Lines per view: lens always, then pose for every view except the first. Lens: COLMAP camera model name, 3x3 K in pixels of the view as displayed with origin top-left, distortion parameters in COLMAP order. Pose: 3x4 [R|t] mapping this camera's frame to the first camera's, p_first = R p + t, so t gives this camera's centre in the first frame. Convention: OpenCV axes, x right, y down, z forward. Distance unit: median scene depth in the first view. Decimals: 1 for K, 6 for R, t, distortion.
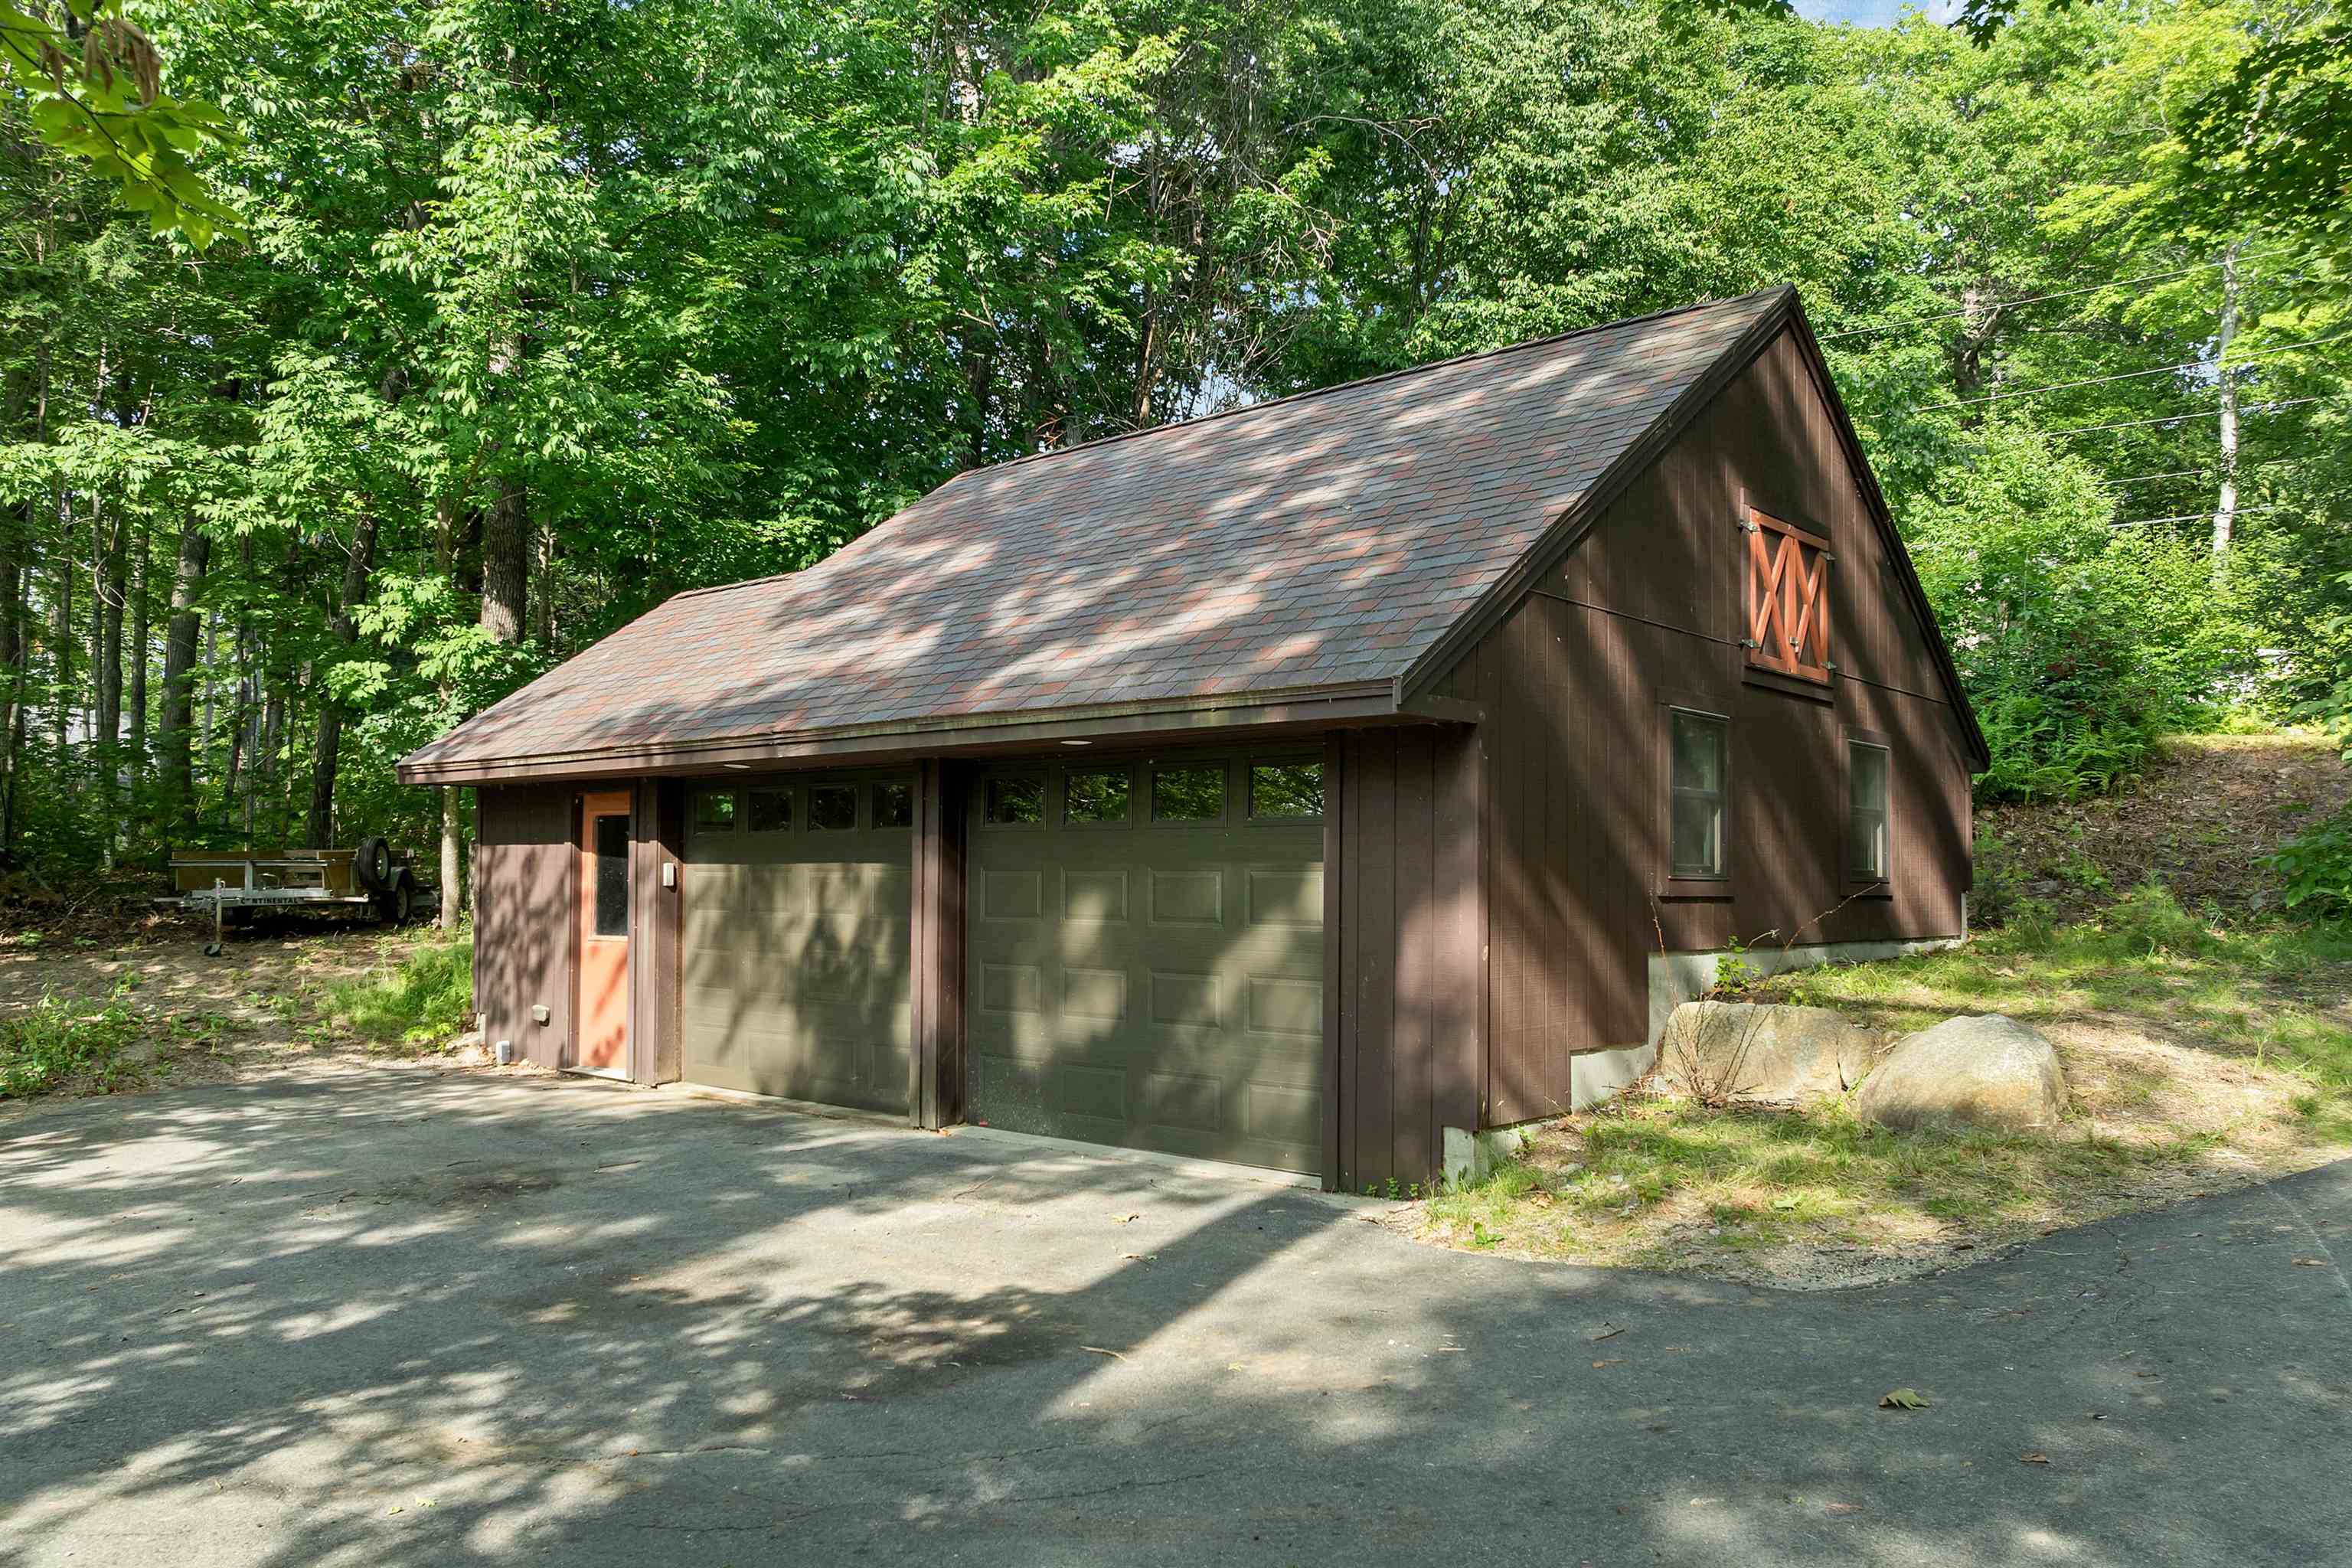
lens RADIAL K [[1677.7, 0, 1176.0], [0, 1677.7, 784.0], [0, 0, 1]] dist [-0.033533, 0.006596]
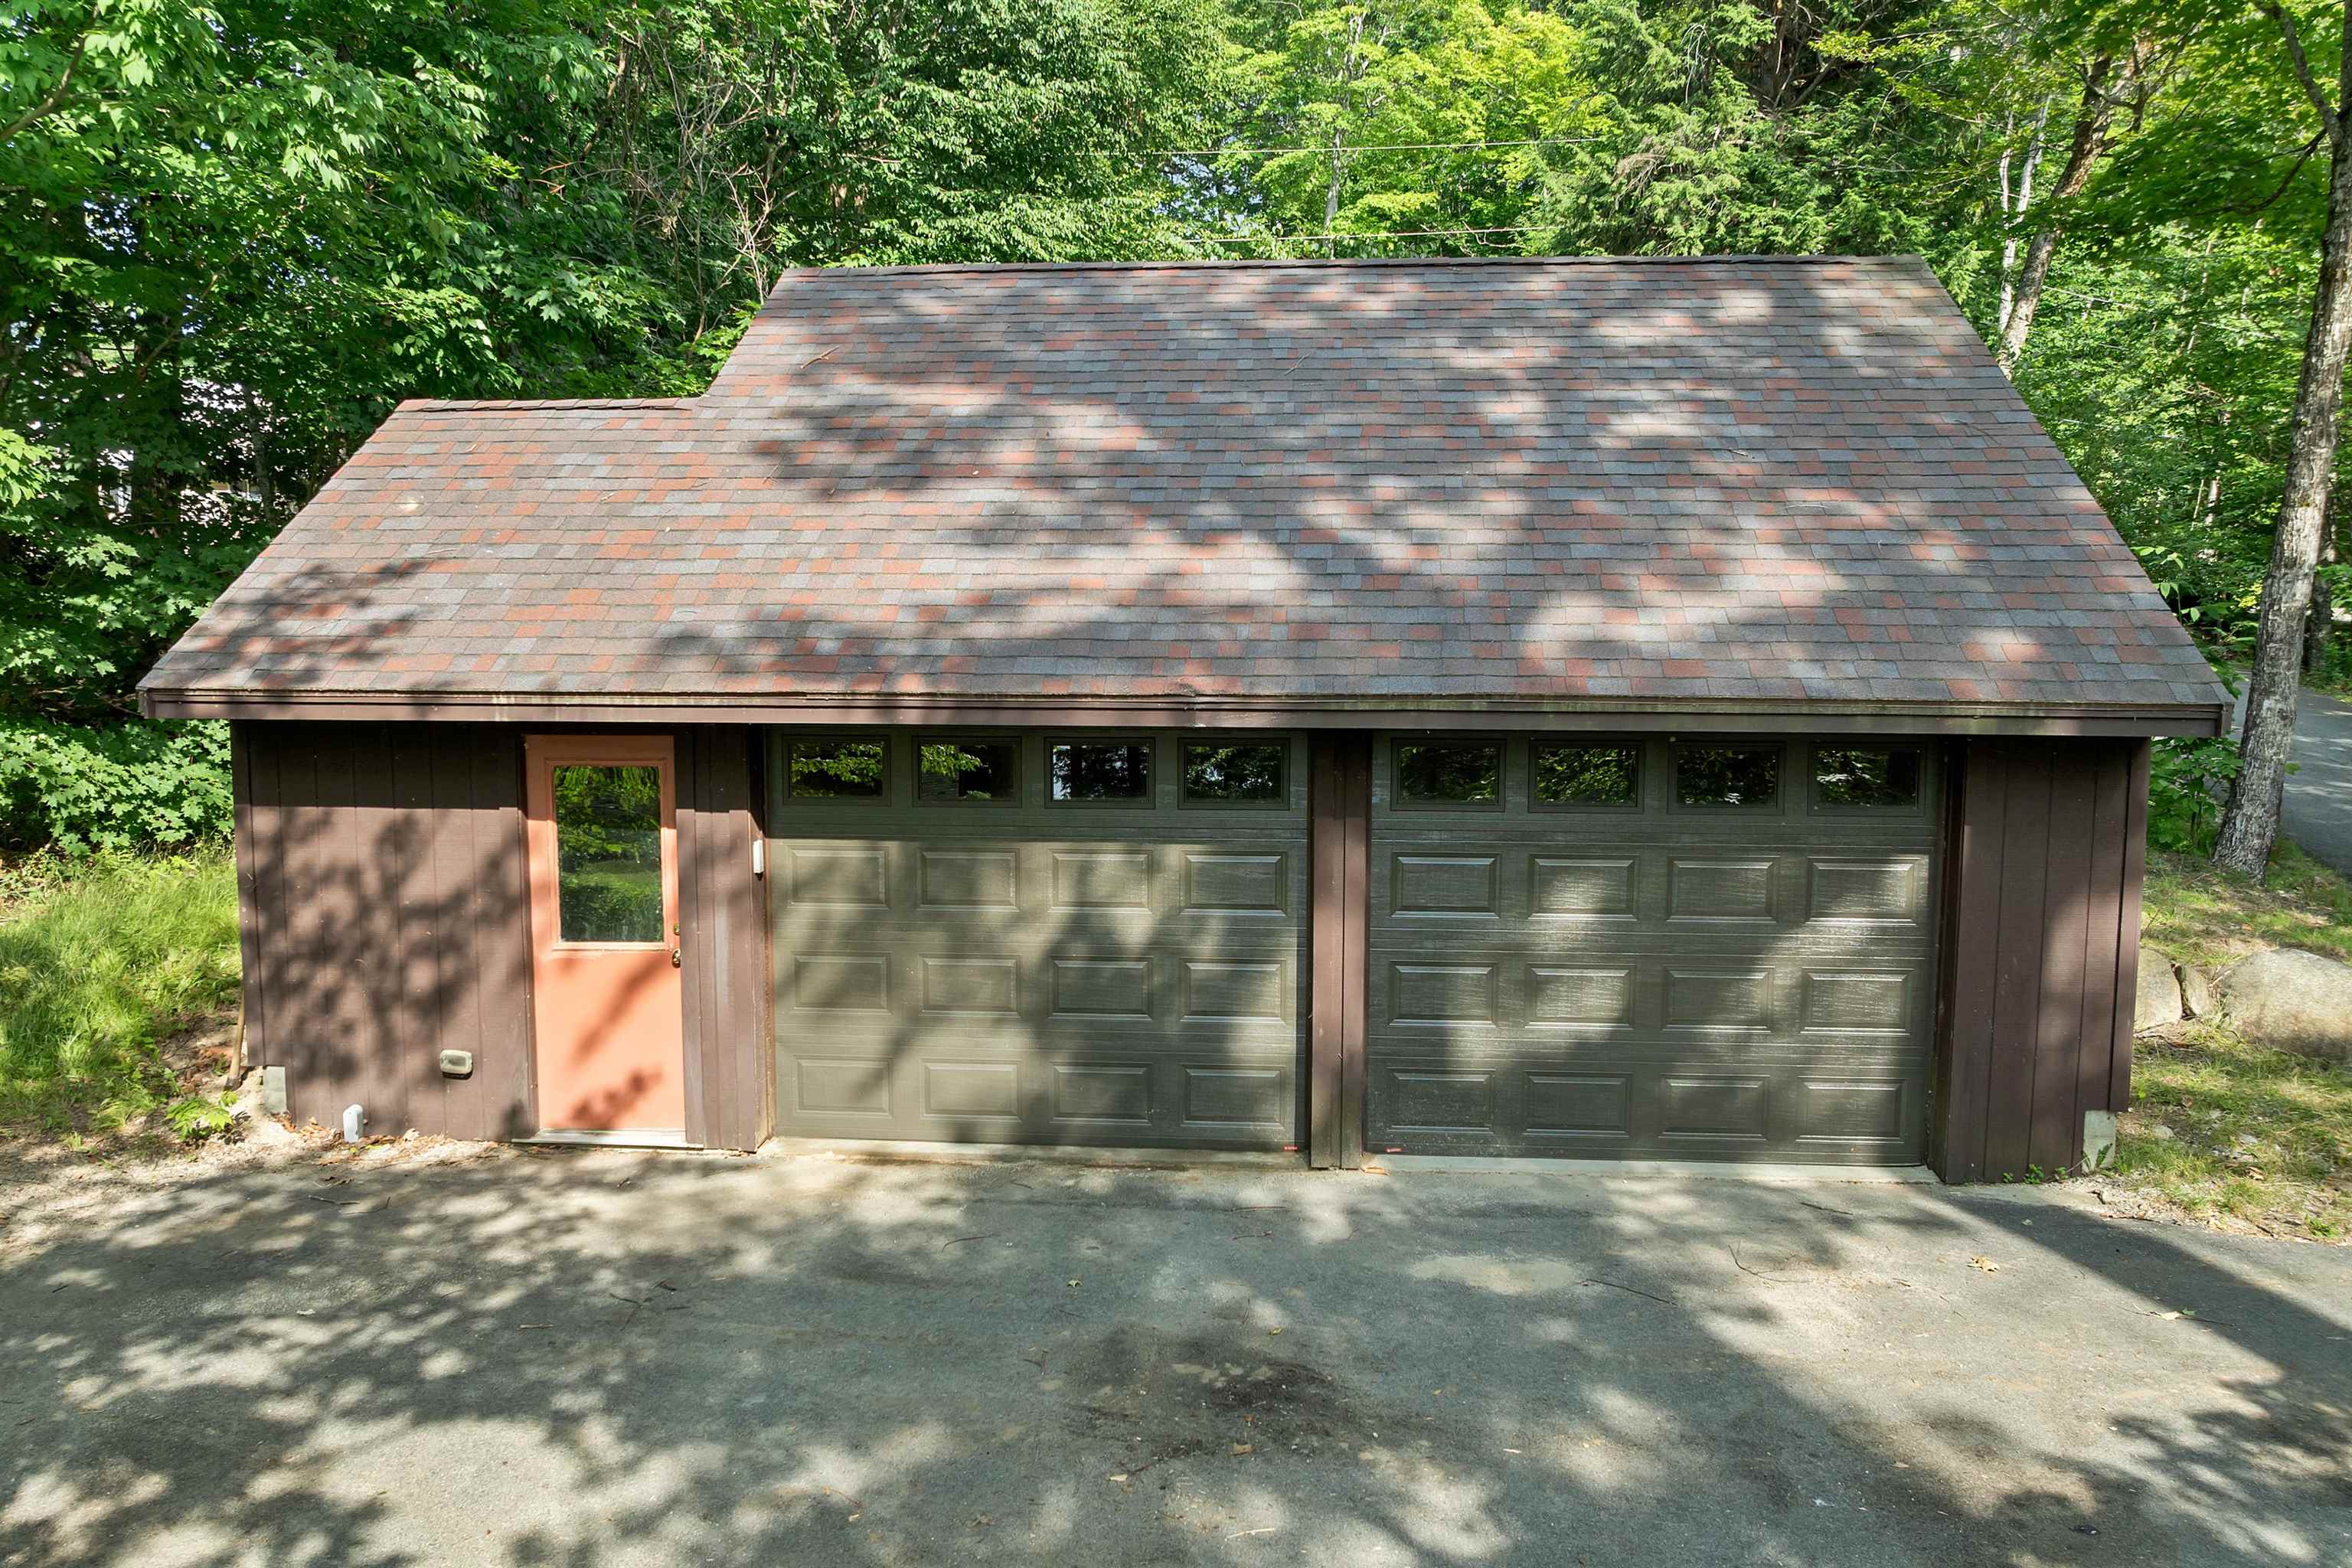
lens RADIAL K [[1677.7, 0, 1176.0], [0, 1677.7, 784.0], [0, 0, 1]] dist [-0.033533, 0.006596]
pose [[0.806988, -0.047021, 0.588692, -0.640526], [-0.031970, 0.991885, 0.123050, -0.076847], [-0.589701, -0.118121, 0.798937, 0.368319]]
